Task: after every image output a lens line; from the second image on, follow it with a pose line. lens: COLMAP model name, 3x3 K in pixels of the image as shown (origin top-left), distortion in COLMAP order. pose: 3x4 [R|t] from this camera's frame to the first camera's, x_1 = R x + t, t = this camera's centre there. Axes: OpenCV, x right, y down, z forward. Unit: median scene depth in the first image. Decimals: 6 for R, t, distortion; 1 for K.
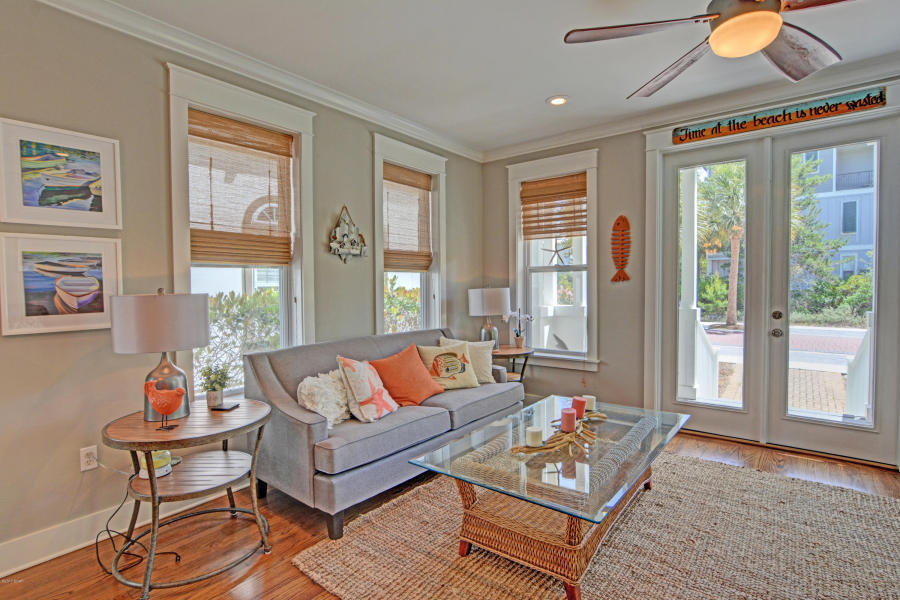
lens RADIAL K [[439.4, 0, 449.5], [0, 439.4, 301.4], [0, 0, 1]] dist [-0.023611, 0.004822]
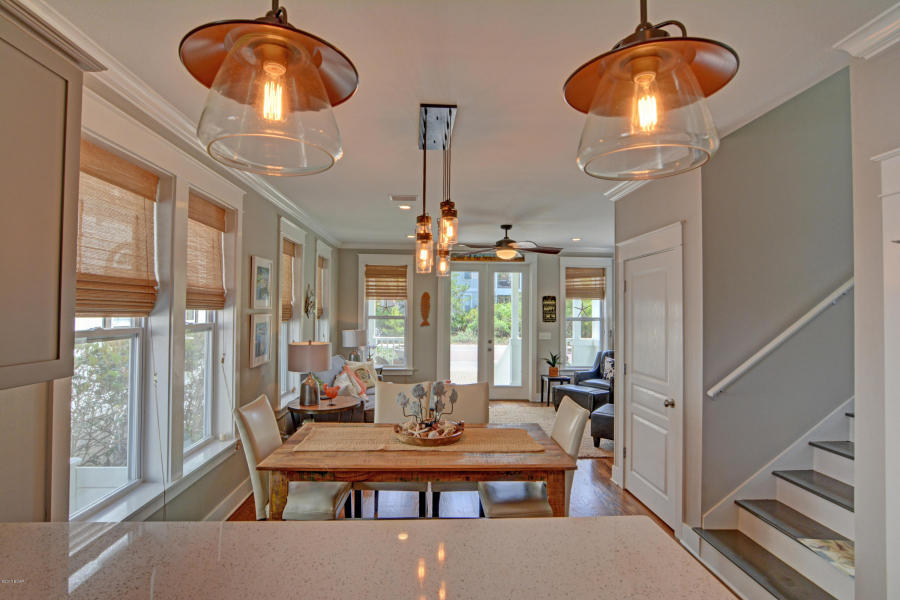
lens RADIAL K [[446.4, 0, 445.2], [0, 446.4, 296.2], [0, 0, 1]] dist [0.000822, 0.000077]
pose [[0.752008, 0.035225, 0.658212, -0.833065], [0.008333, 0.997983, -0.062929, -0.052345], [-0.659102, 0.052808, 0.750198, -0.527420]]
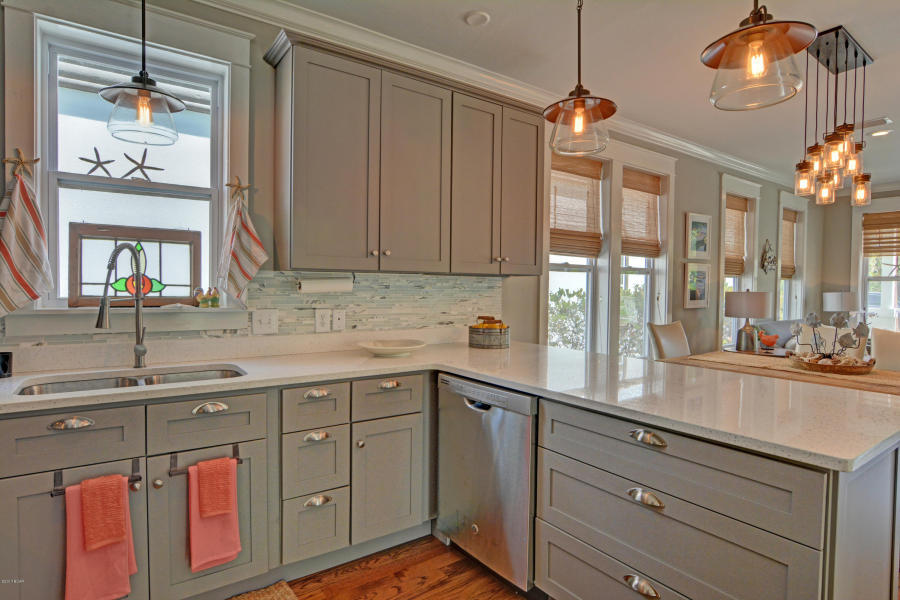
lens RADIAL K [[497.6, 0, 481.0], [0, 497.6, 299.1], [0, 0, 1]] dist [-0.001257, 0.002343]
pose [[0.973012, 0.029810, -0.228820, -0.723005], [-0.030938, 0.999520, -0.001343, 0.032227], [0.228670, 0.008386, 0.973468, -0.870219]]
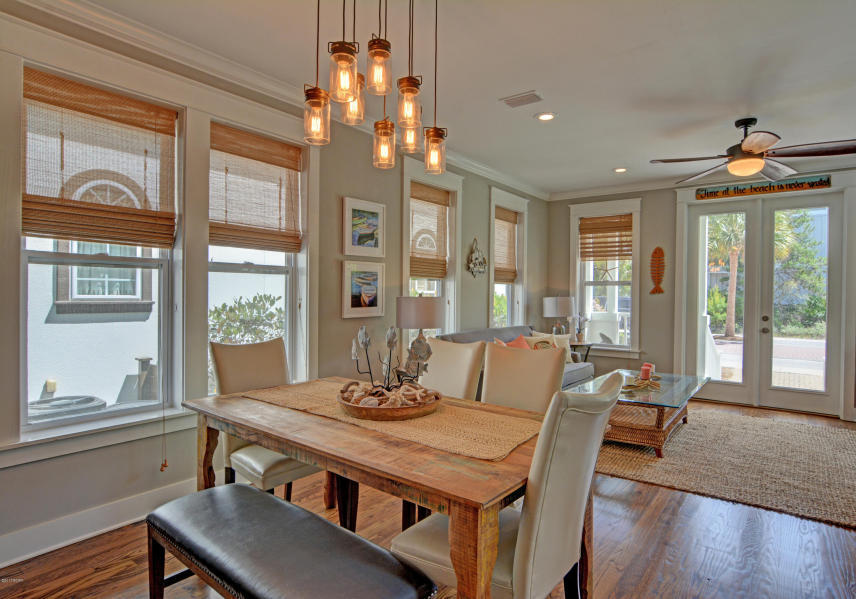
lens RADIAL K [[472.3, 0, 449.0], [0, 472.3, 302.4], [0, 0, 1]] dist [-0.021209, 0.000179]
pose [[0.999163, 0.017227, 0.037099, -0.328515], [-0.016521, 0.999678, -0.019256, 0.021895], [-0.037419, 0.018627, 0.999126, -0.475966]]
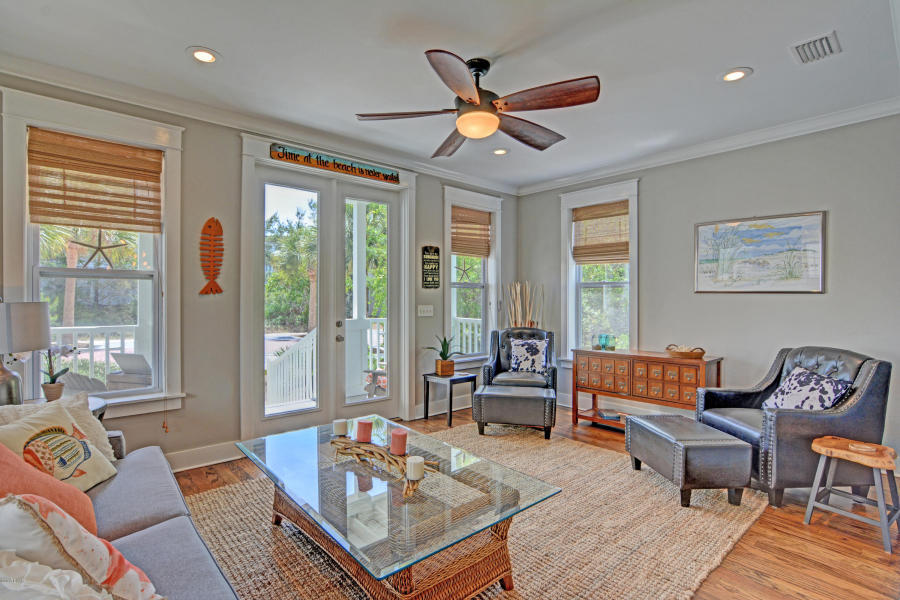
lens RADIAL K [[439.4, 0, 449.0], [0, 439.4, 300.1], [0, 0, 1]] dist [-0.023611, 0.004822]
pose [[0.182273, 0.005668, 0.983232, -0.358784], [0.030670, 0.999464, -0.011448, -0.010955], [-0.982769, 0.032242, 0.182002, 0.395642]]
